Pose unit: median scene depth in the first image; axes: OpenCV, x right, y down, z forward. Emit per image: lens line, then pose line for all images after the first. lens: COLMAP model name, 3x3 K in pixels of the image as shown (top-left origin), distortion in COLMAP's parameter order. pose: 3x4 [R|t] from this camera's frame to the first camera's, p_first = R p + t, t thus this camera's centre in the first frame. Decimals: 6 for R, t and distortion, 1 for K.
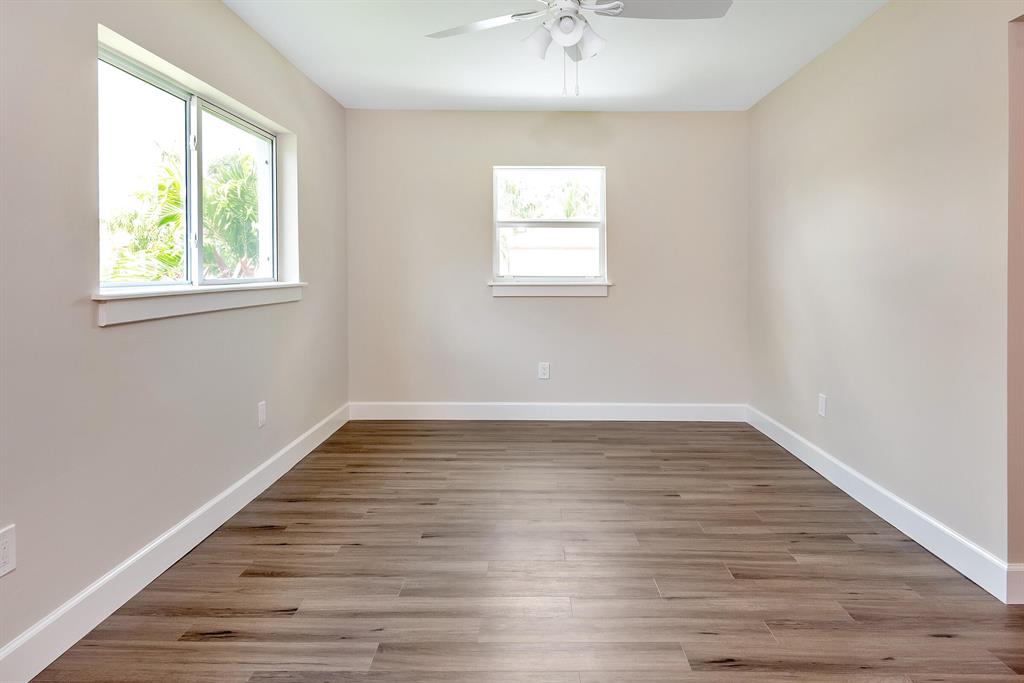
lens RADIAL K [[657.2, 0, 540.5], [0, 657.2, 273.5], [0, 0, 1]] dist [0.034820, -0.022821]
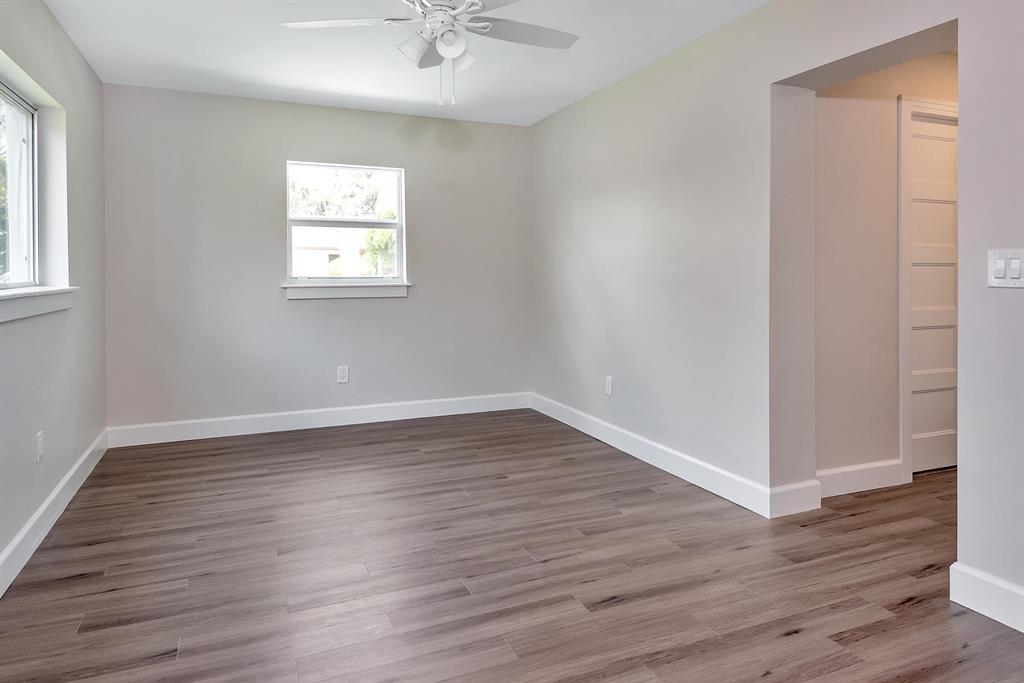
lens RADIAL K [[657.2, 0, 540.5], [0, 657.2, 273.5], [0, 0, 1]] dist [0.034820, -0.022821]
pose [[0.910097, -0.006064, 0.414351, -0.188533], [0.006727, 0.999977, -0.000140, 0.000586], [-0.414341, 0.002914, 0.910117, -0.015328]]
